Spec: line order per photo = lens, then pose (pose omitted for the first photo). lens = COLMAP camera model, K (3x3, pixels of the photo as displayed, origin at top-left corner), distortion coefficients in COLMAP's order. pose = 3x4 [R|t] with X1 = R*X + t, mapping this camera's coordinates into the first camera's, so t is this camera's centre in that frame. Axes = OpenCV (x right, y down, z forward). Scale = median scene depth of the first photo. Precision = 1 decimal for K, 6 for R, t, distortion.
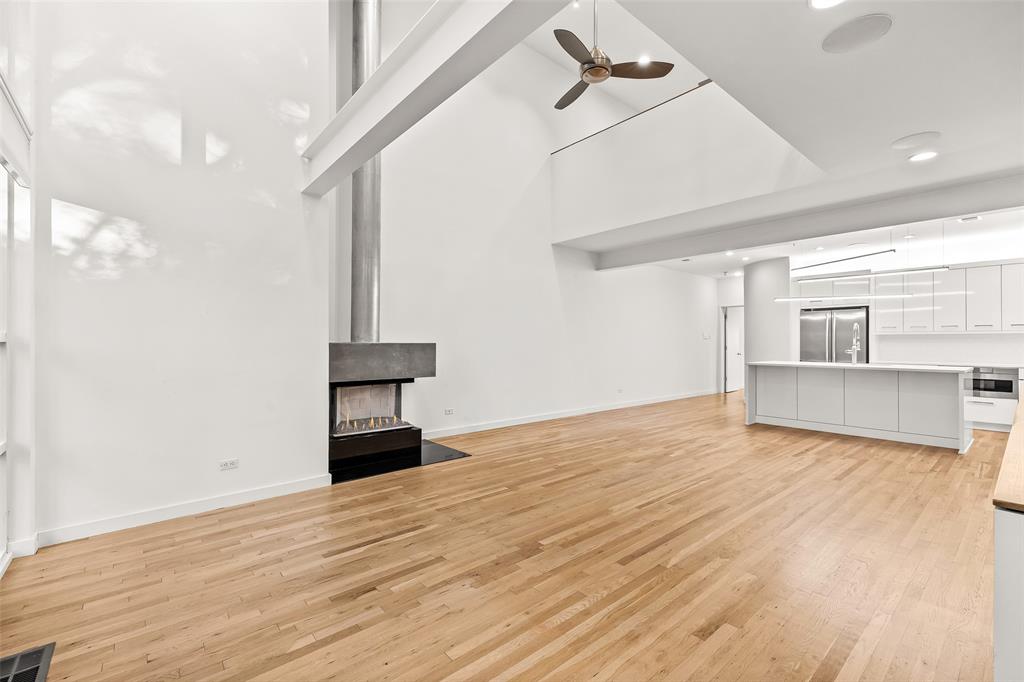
lens RADIAL K [[452.9, 0, 508.1], [0, 452.9, 335.8], [0, 0, 1]] dist [0.002108, 0.000083]
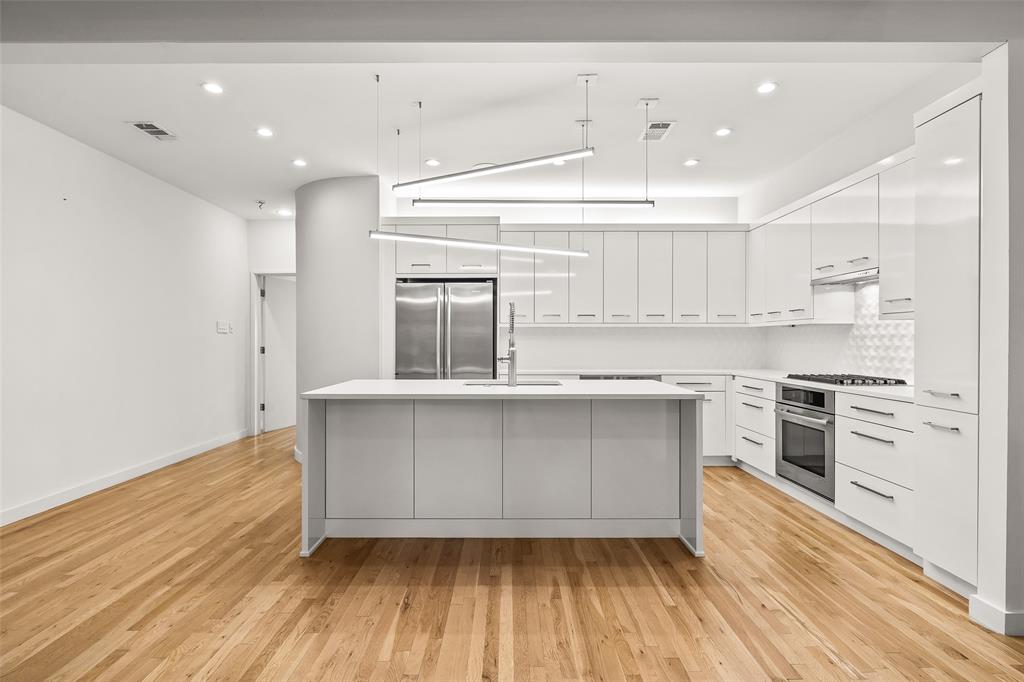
lens RADIAL K [[533.7, 0, 510.8], [0, 533.7, 342.7], [0, 0, 1]] dist [-0.001724, -0.000722]
pose [[0.647146, -0.006632, 0.762338, 0.512181], [-0.008395, 0.999840, 0.015824, 0.013747], [-0.762320, -0.016640, 0.646986, 0.996931]]
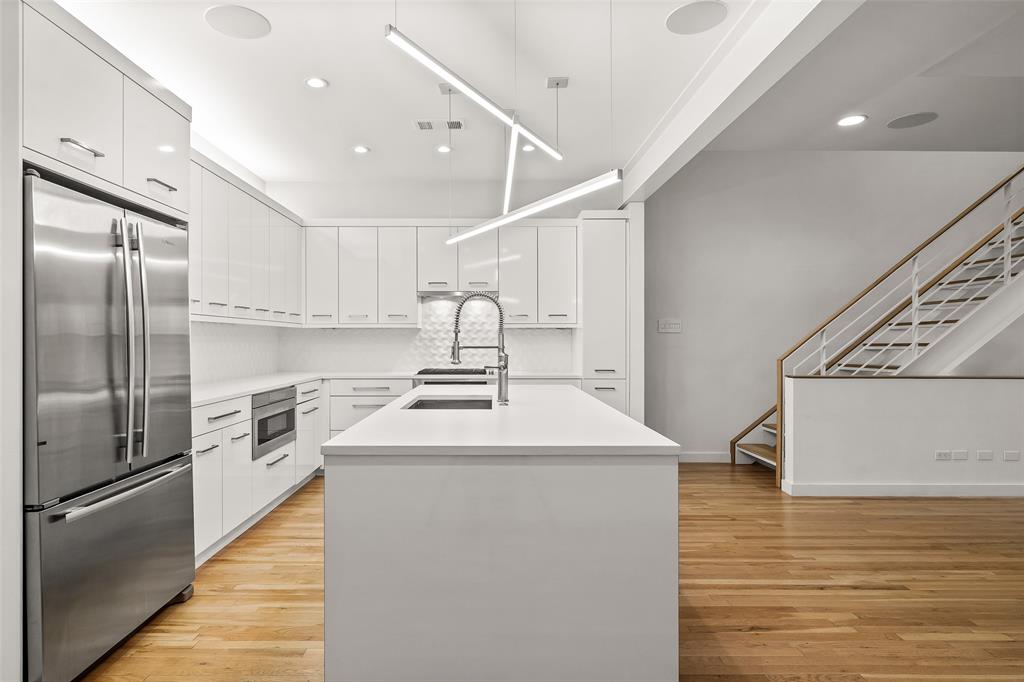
lens RADIAL K [[549.8, 0, 485.6], [0, 549.8, 341.1], [0, 0, 1]] dist [-0.006585, -0.000357]
pose [[-0.756690, -0.003405, 0.653765, 0.745200], [-0.010730, 0.999916, -0.007212, 0.027417], [-0.653686, -0.012473, -0.756663, 2.158514]]
